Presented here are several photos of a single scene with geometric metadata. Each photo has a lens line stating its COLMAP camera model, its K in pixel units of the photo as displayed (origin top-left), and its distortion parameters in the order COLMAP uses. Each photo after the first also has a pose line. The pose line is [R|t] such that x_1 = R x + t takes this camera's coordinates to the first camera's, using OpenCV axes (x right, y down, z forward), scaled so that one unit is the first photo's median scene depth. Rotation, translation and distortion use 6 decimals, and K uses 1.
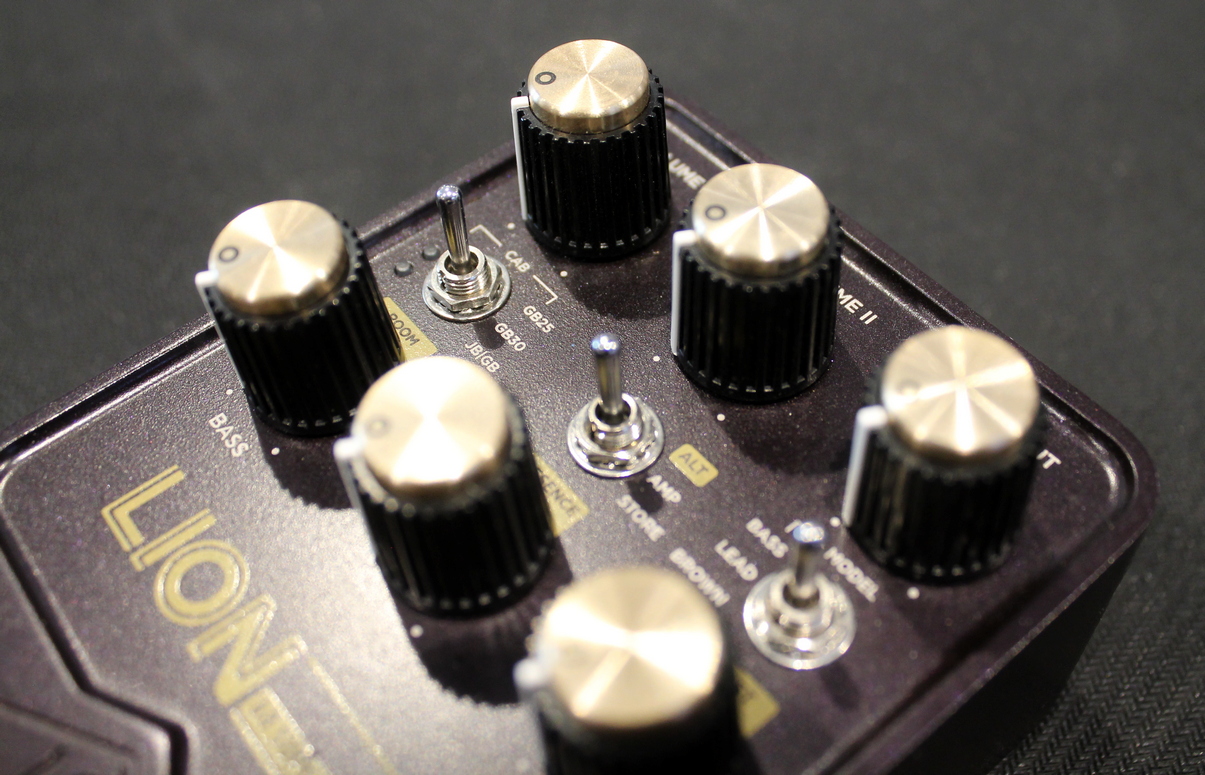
lens RADIAL K [[1322.3, 0, 602.5], [0, 1322.3, 387.5], [0, 0, 1]] dist [-0.085853, 0.003680]
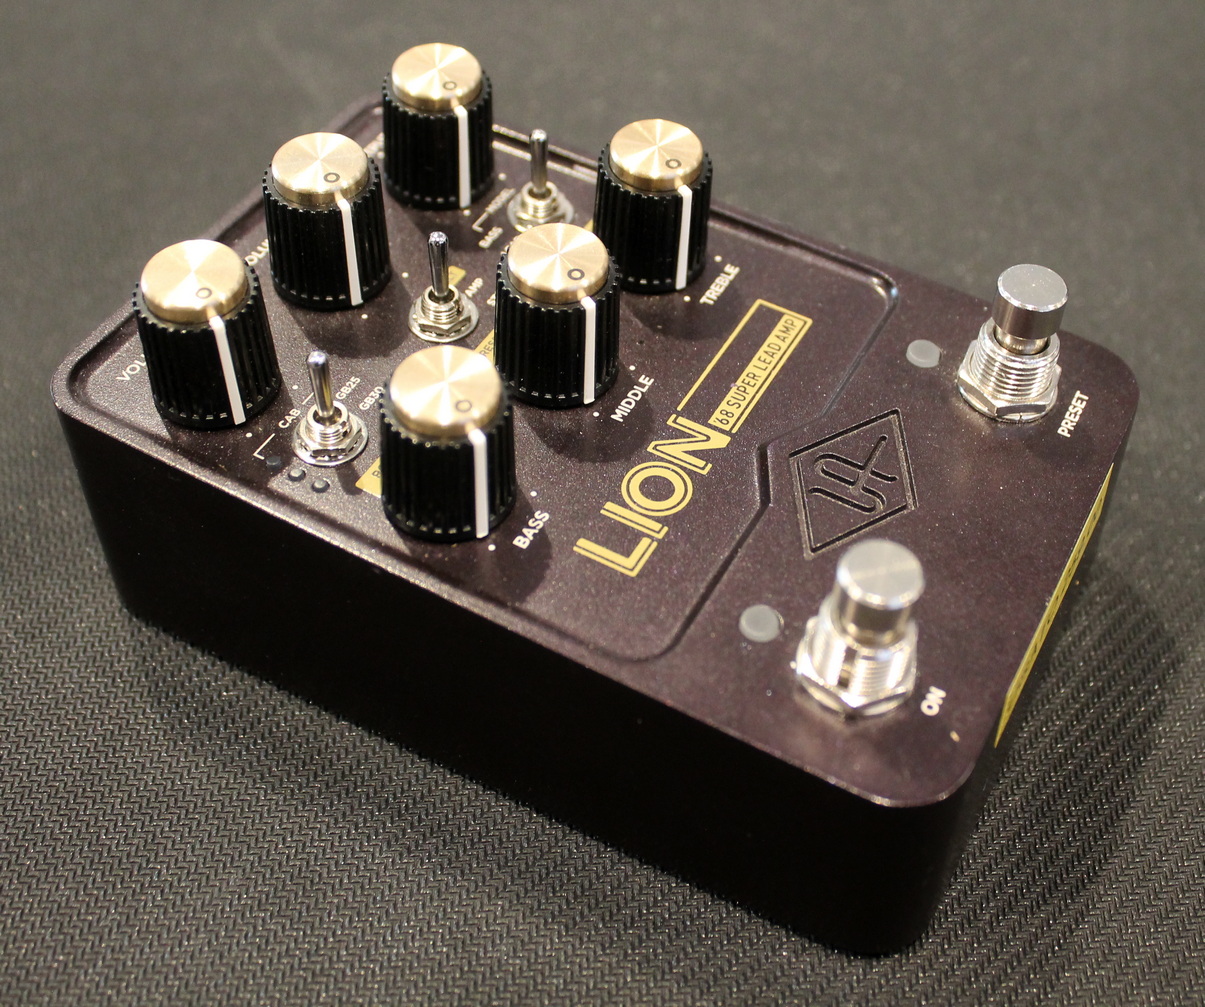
lens RADIAL K [[1549.4, 0, 661.0], [0, 1549.4, 502.5], [0, 0, 1]] dist [-0.013252, -0.008248]
pose [[-0.410115, -0.671453, 0.617216, -1.302692], [0.695499, 0.207535, 0.687902, -0.943926], [-0.589988, 0.711393, 0.381882, 0.399249]]
